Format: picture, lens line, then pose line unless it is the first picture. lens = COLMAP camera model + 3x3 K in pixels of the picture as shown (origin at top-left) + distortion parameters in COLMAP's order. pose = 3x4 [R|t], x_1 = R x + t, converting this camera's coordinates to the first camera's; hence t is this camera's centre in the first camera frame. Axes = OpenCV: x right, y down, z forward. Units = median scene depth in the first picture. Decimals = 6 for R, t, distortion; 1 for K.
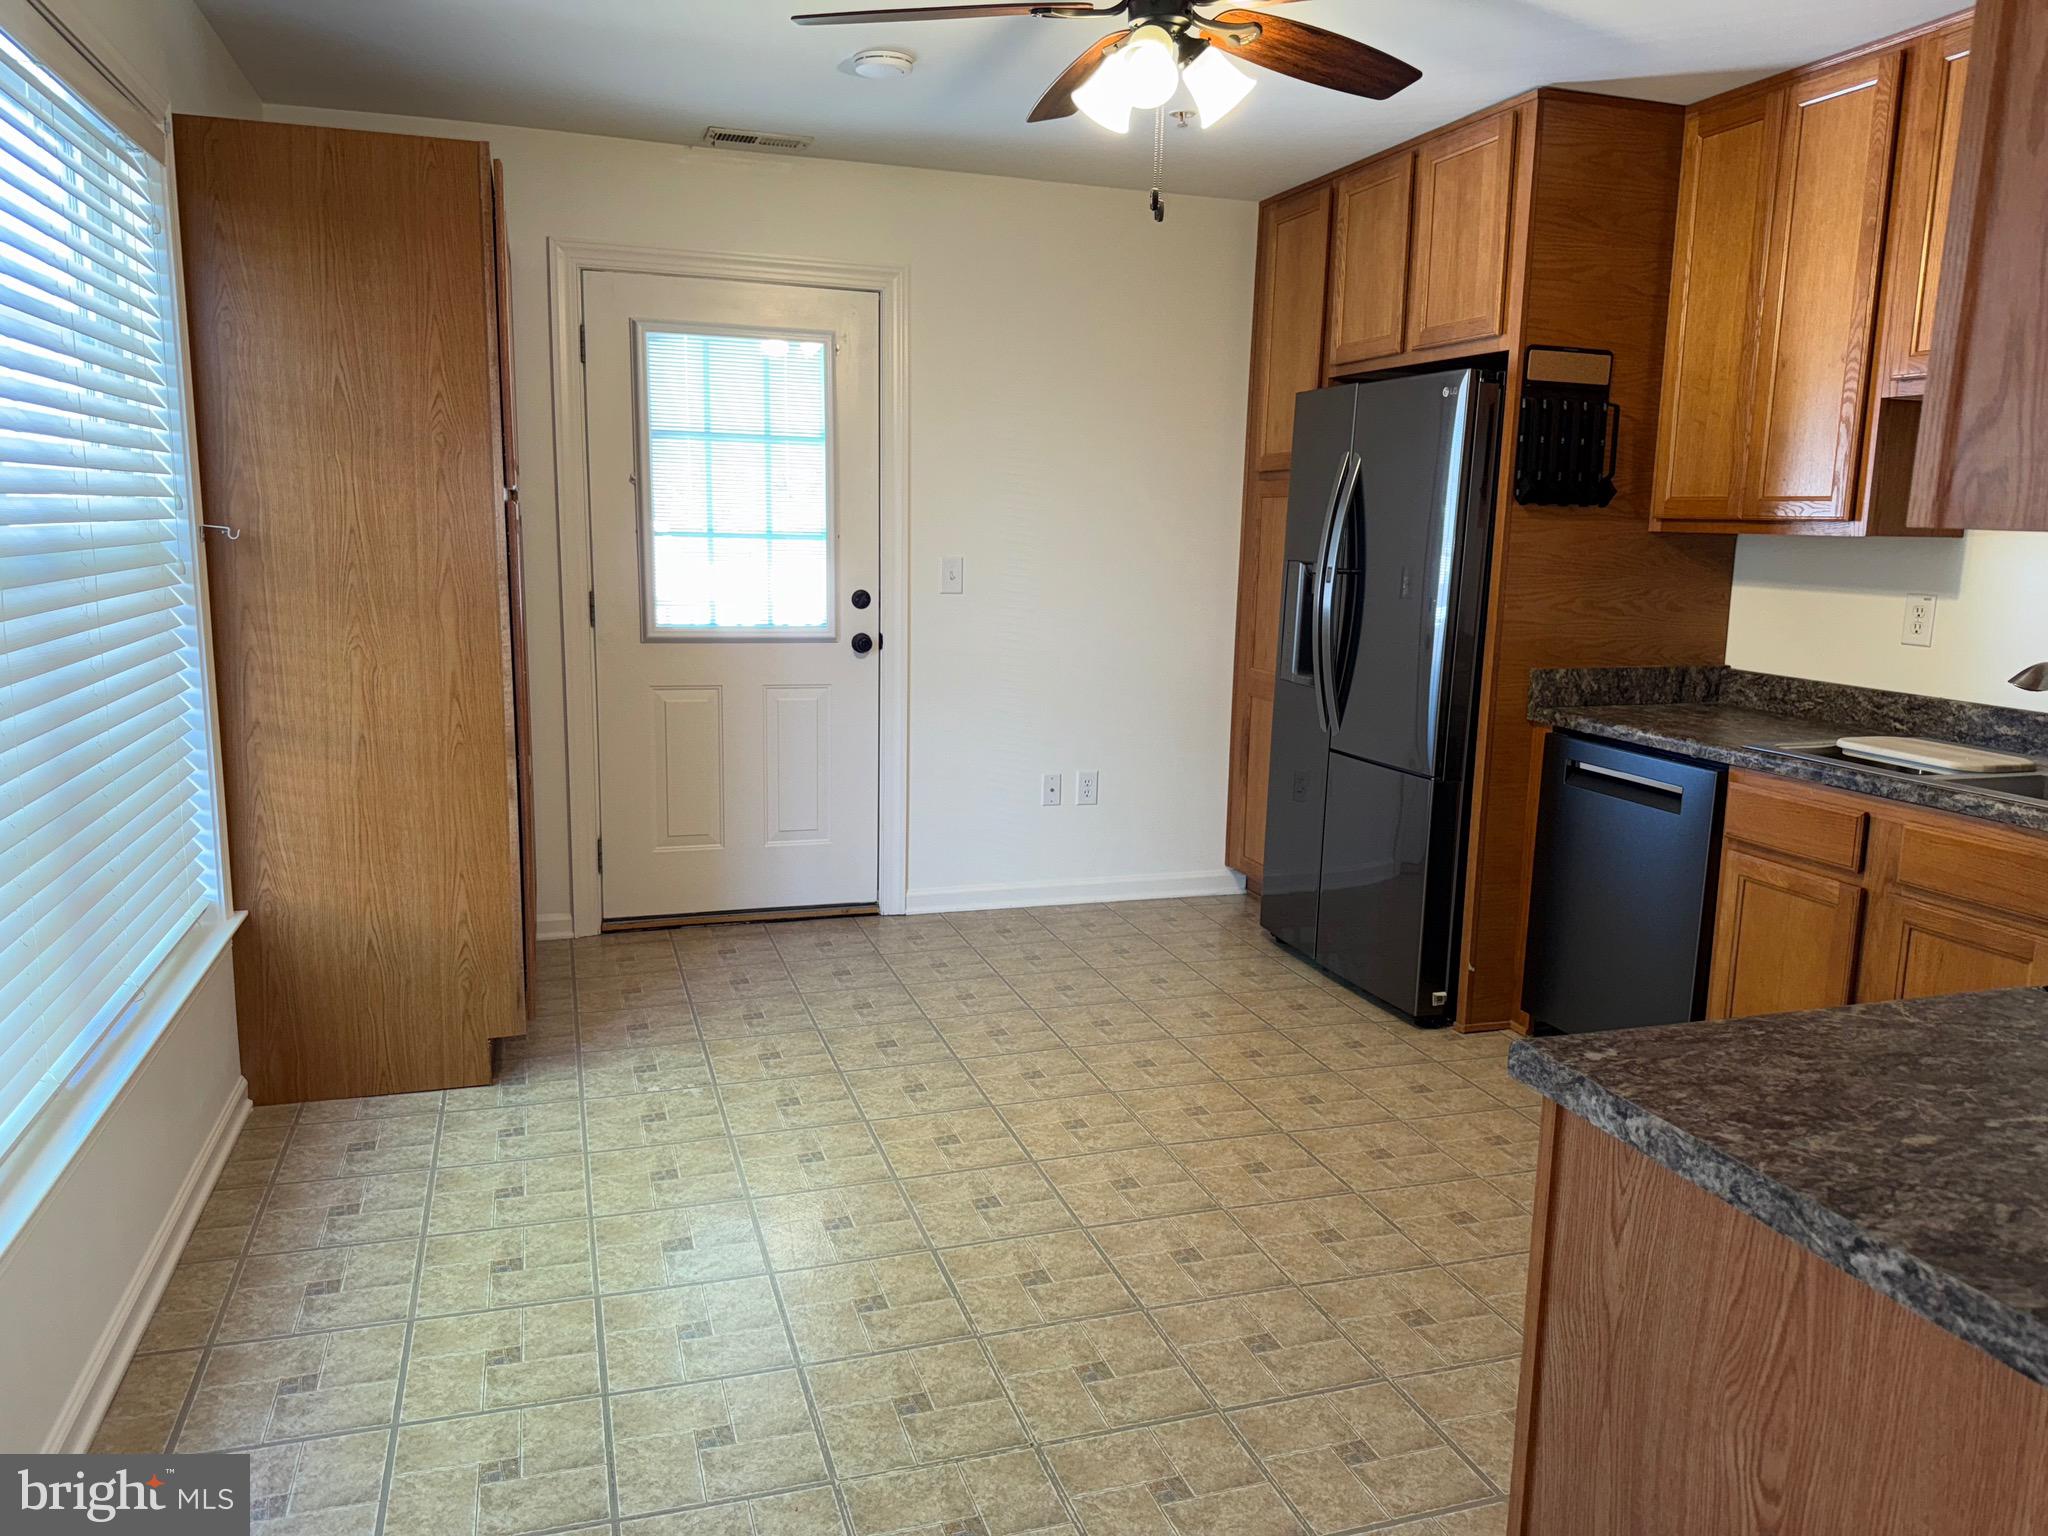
lens RADIAL K [[1440.9, 0, 1016.3], [0, 1440.9, 772.0], [0, 0, 1]] dist [0.042884, -0.048719]
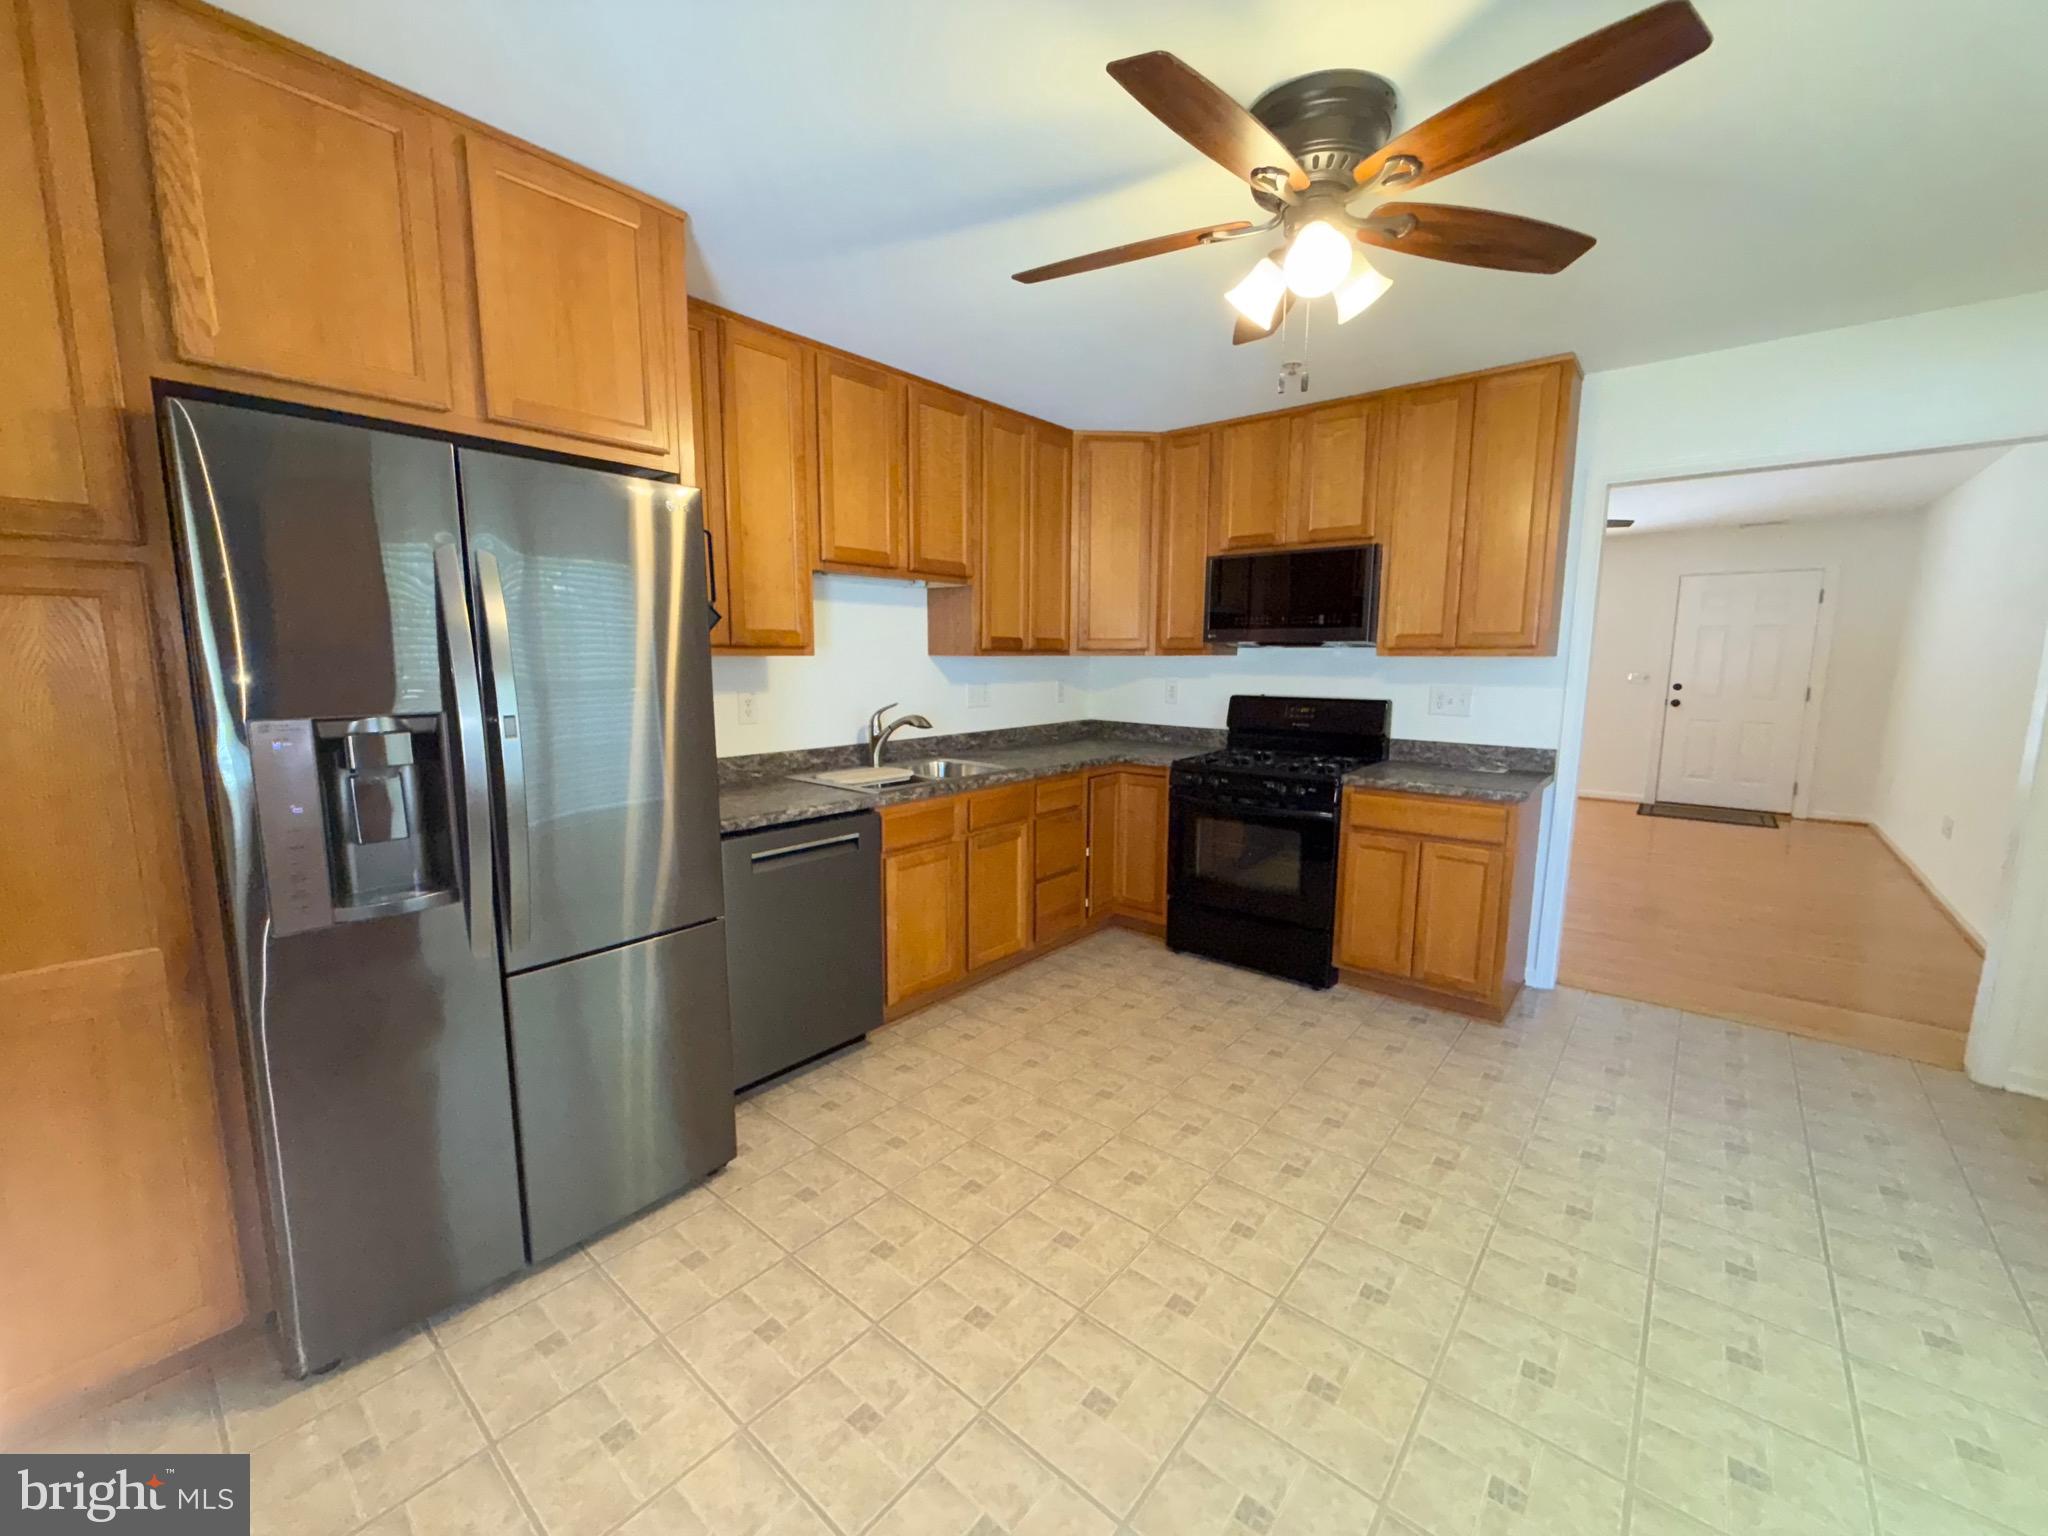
lens RADIAL K [[813.7, 0, 1003.7], [0, 813.7, 762.8], [0, 0, 1]] dist [-0.009729, 0.005613]
pose [[-0.509369, -0.137991, 0.849413, -0.276554], [0.130691, 0.963206, 0.234849, -0.217846], [-0.850566, 0.230636, -0.472593, 1.196660]]
